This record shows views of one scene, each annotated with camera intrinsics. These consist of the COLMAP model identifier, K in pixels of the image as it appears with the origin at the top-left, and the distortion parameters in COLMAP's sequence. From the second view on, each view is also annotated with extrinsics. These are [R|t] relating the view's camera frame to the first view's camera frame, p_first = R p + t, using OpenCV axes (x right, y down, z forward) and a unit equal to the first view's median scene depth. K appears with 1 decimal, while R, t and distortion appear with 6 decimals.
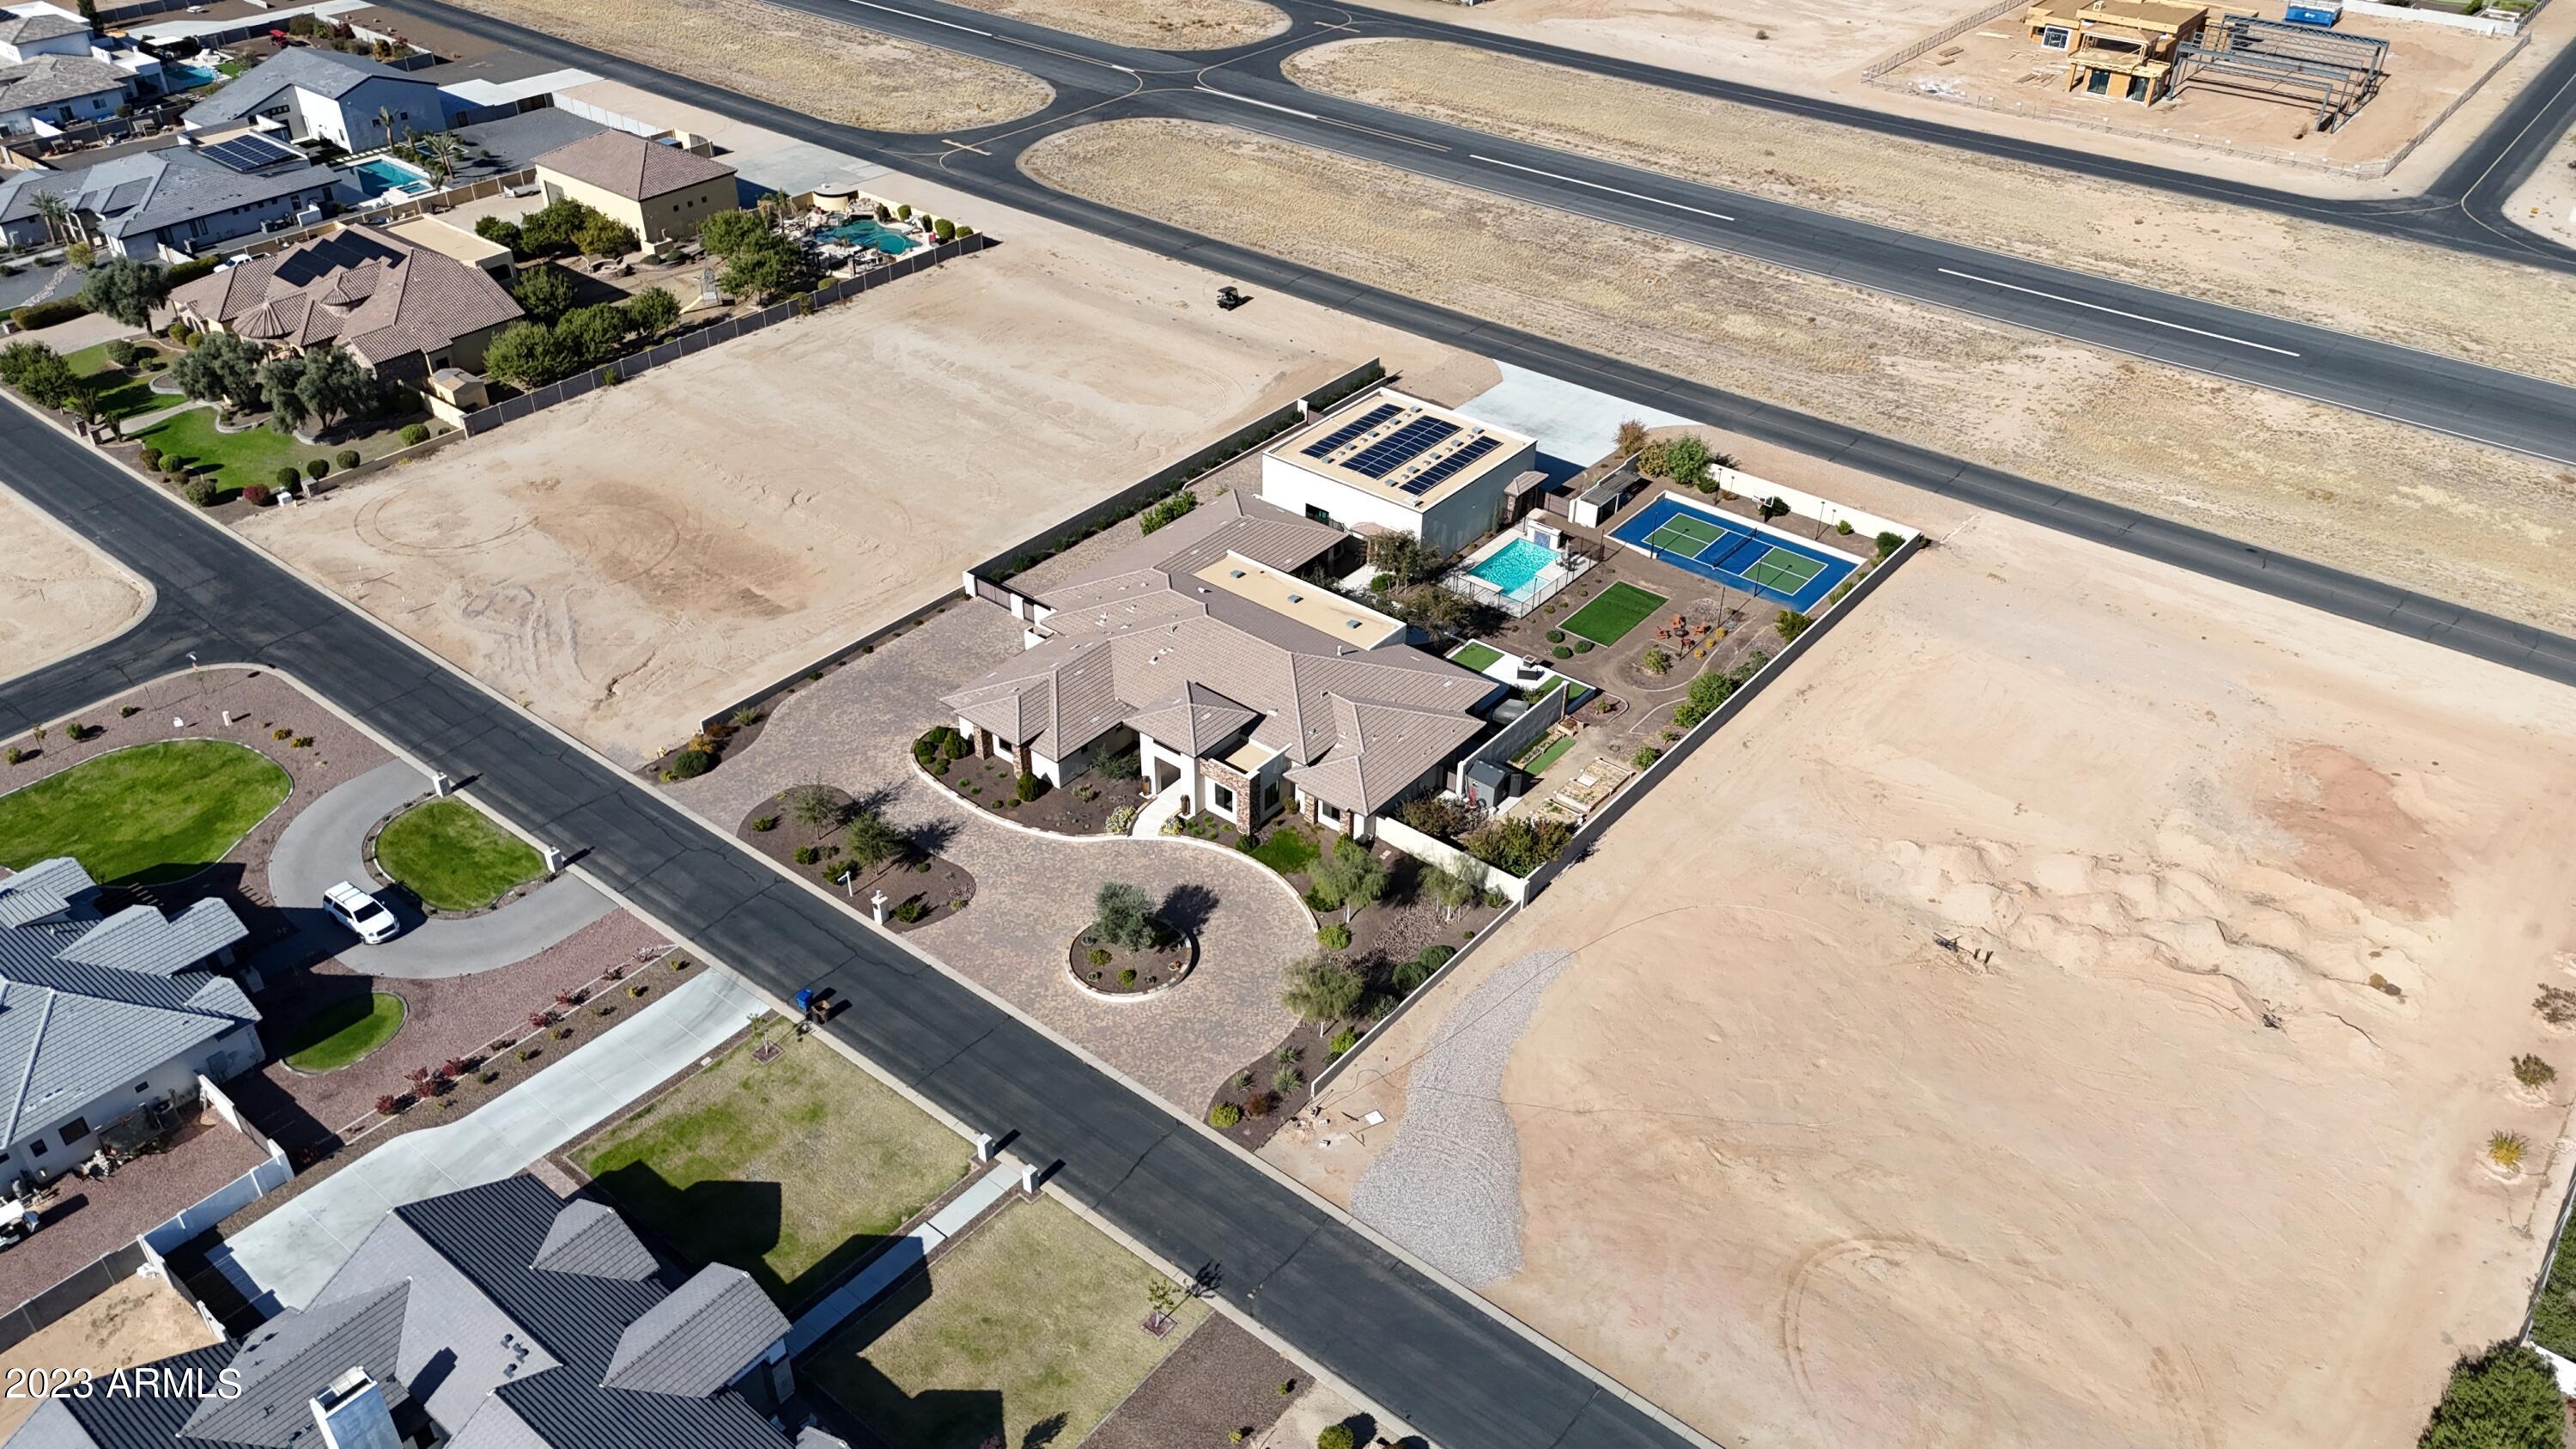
lens RADIAL K [[1888.9, 0, 1288.0], [0, 1888.9, 724.5], [0, 0, 1]] dist [0.080984, -0.097540]
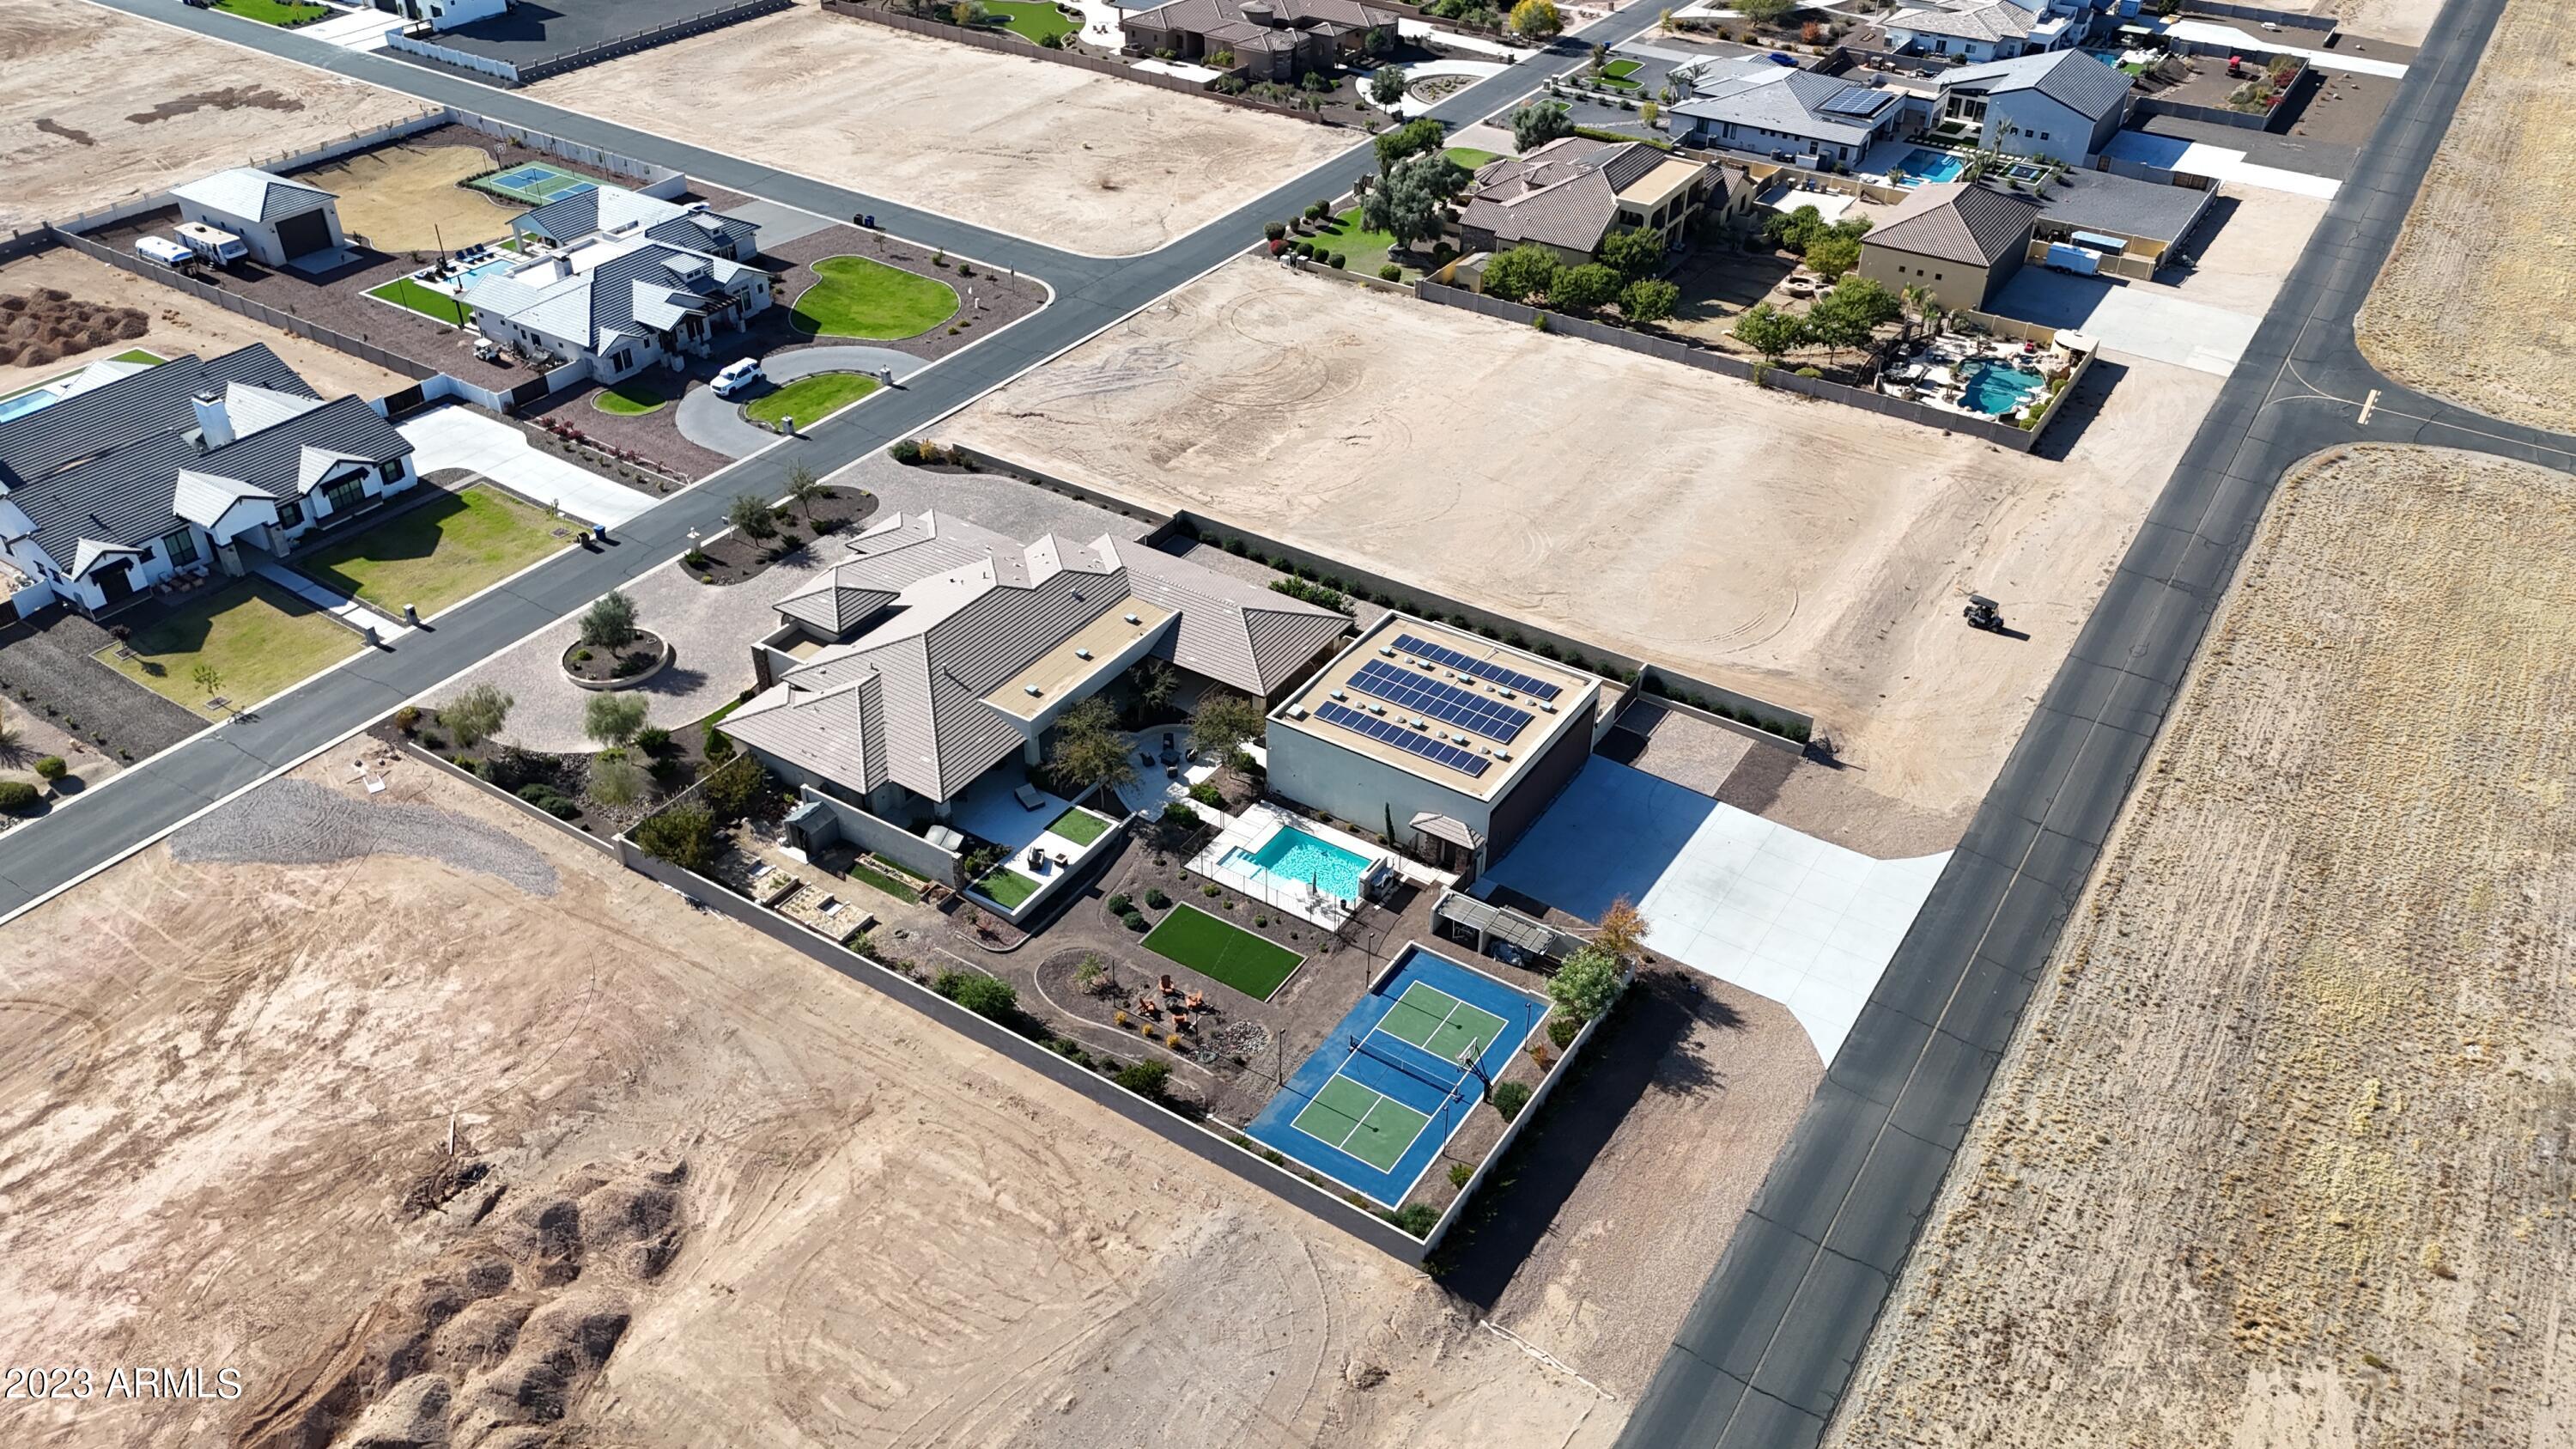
lens RADIAL K [[1888.9, 0, 1288.0], [0, 1888.9, 724.5], [0, 0, 1]] dist [0.080984, -0.097540]
pose [[0.104608, 0.564525, -0.818760, 0.792562], [-0.572689, 0.707270, 0.414484, -0.482657], [0.813071, 0.425536, 0.397283, 0.707044]]
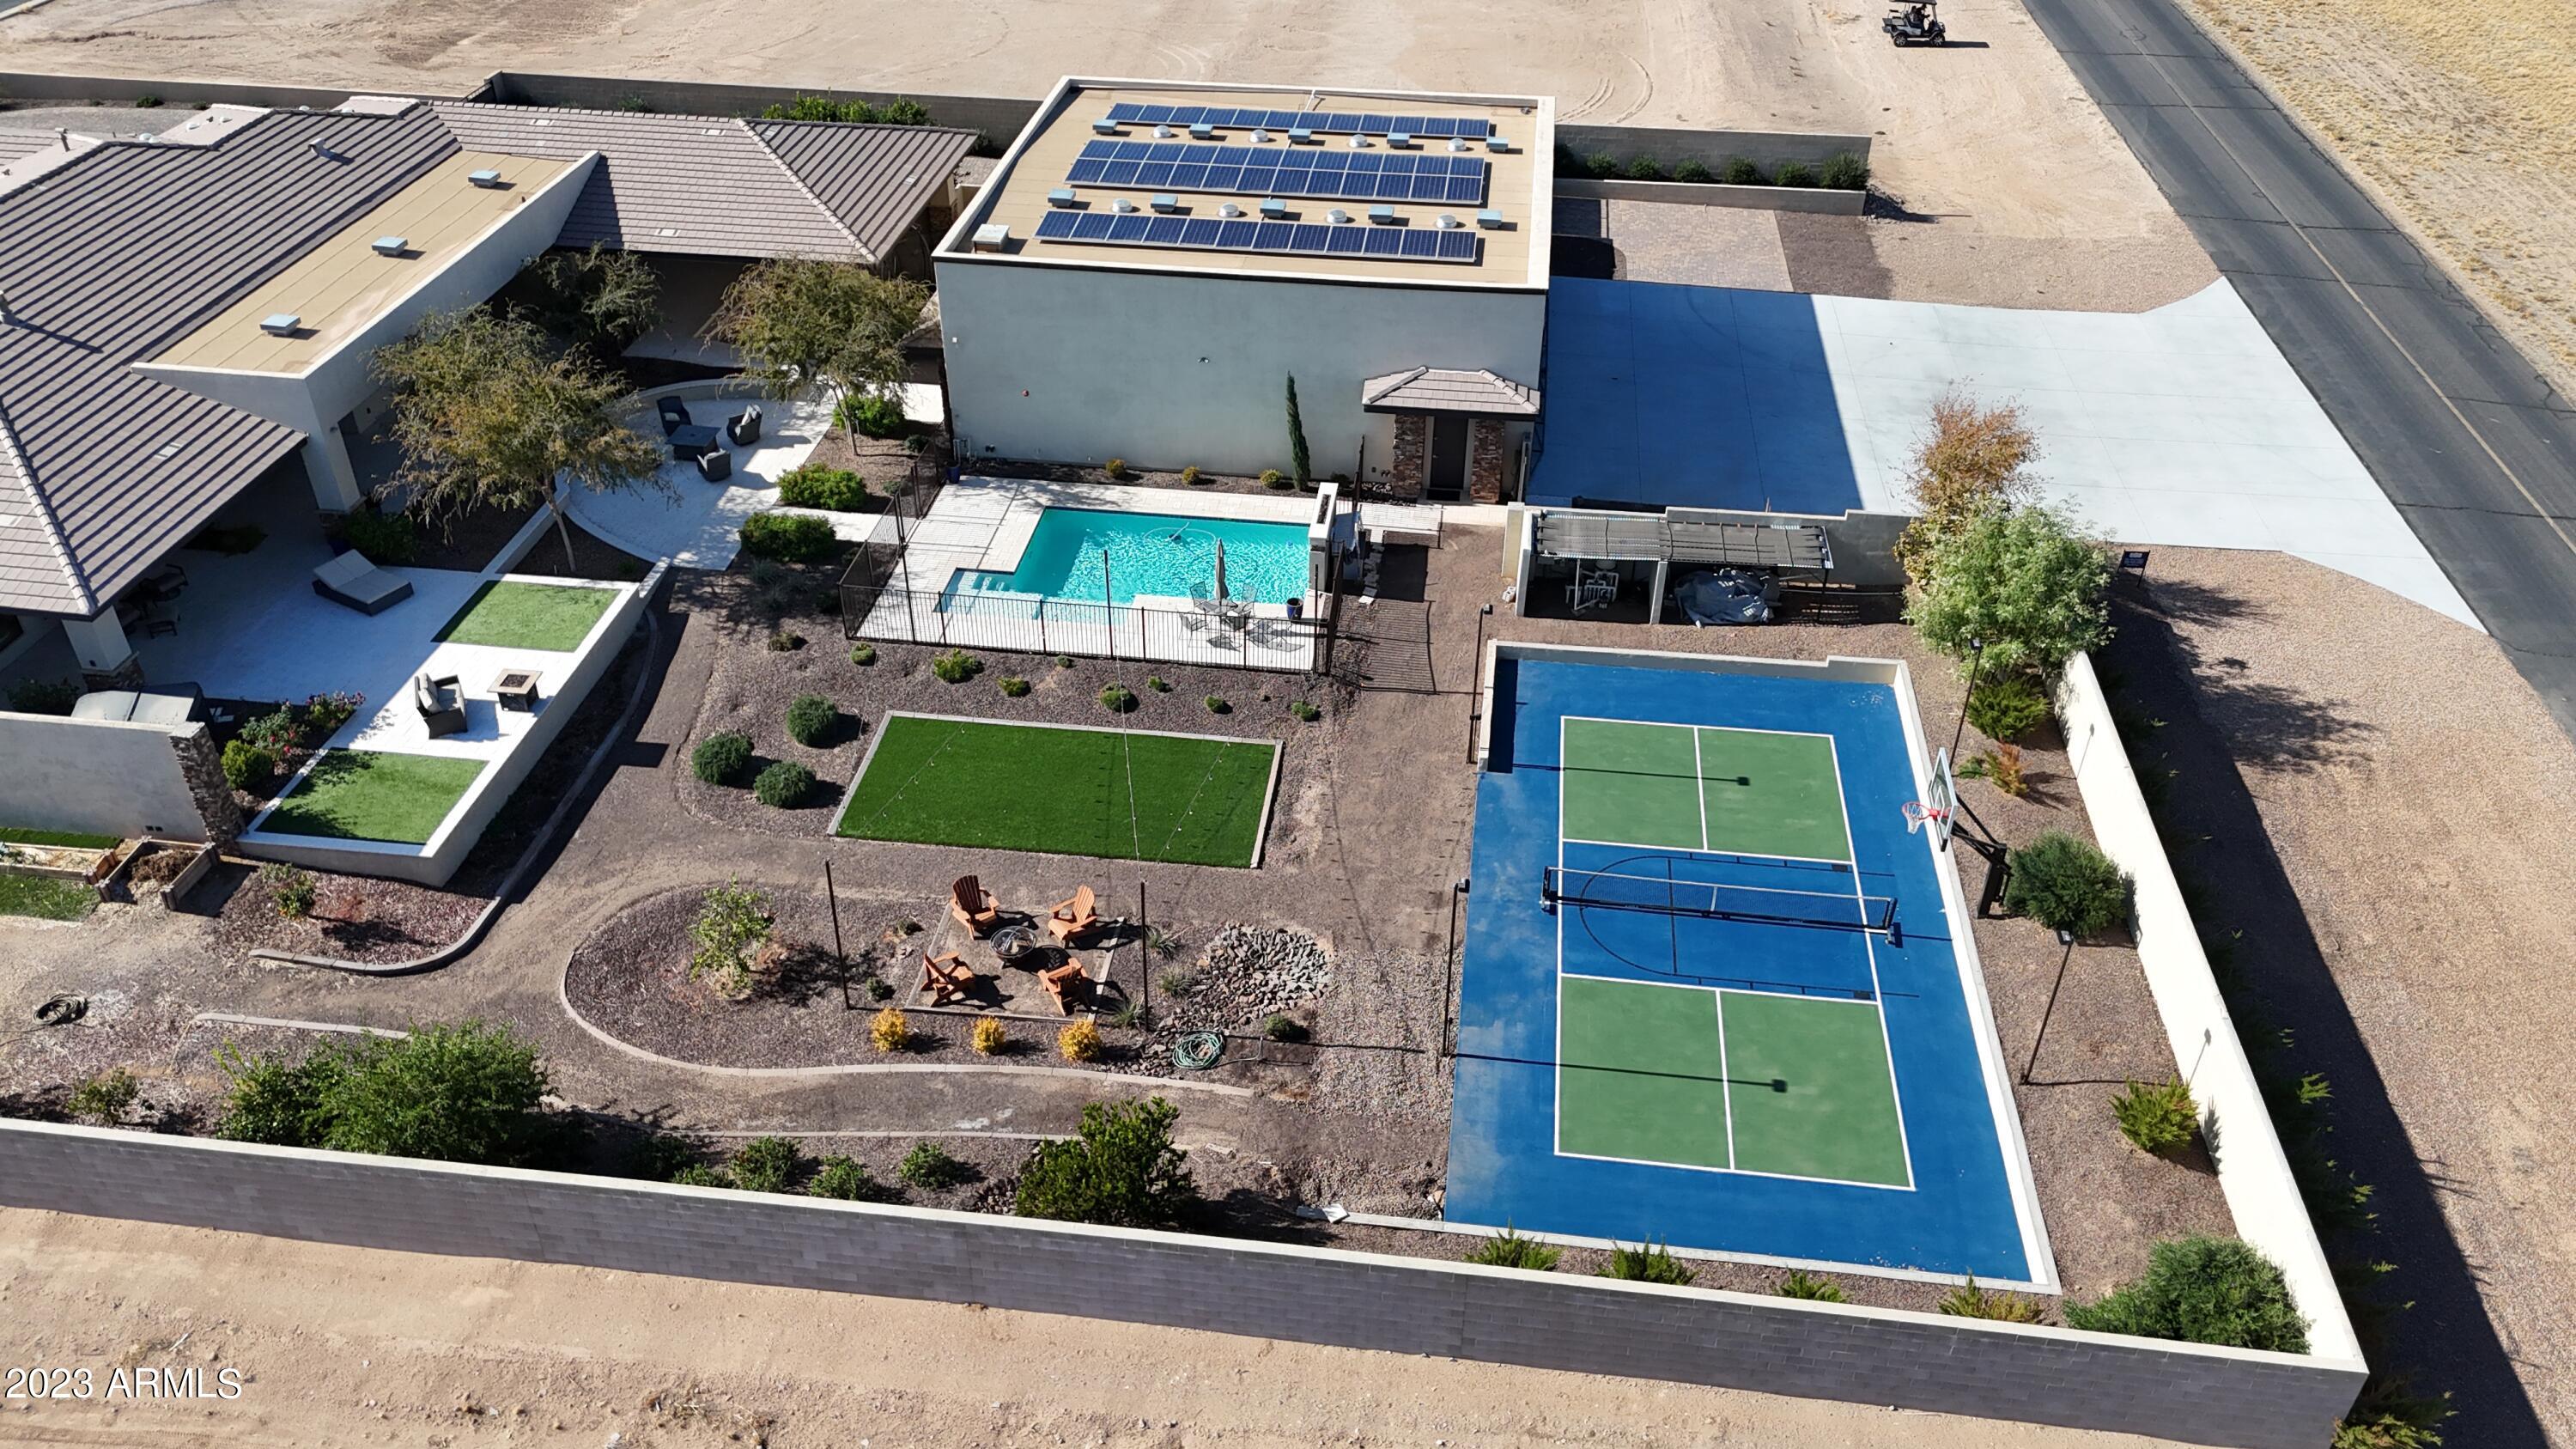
lens RADIAL K [[1890.6, 0, 1294.7], [0, 1890.6, 740.3], [0, 0, 1]] dist [0.082010, -0.110410]
pose [[0.531906, 0.485066, -0.694108, 0.405247], [-0.483180, 0.847001, 0.221644, -0.152486], [0.695423, 0.217485, 0.684899, 0.865439]]
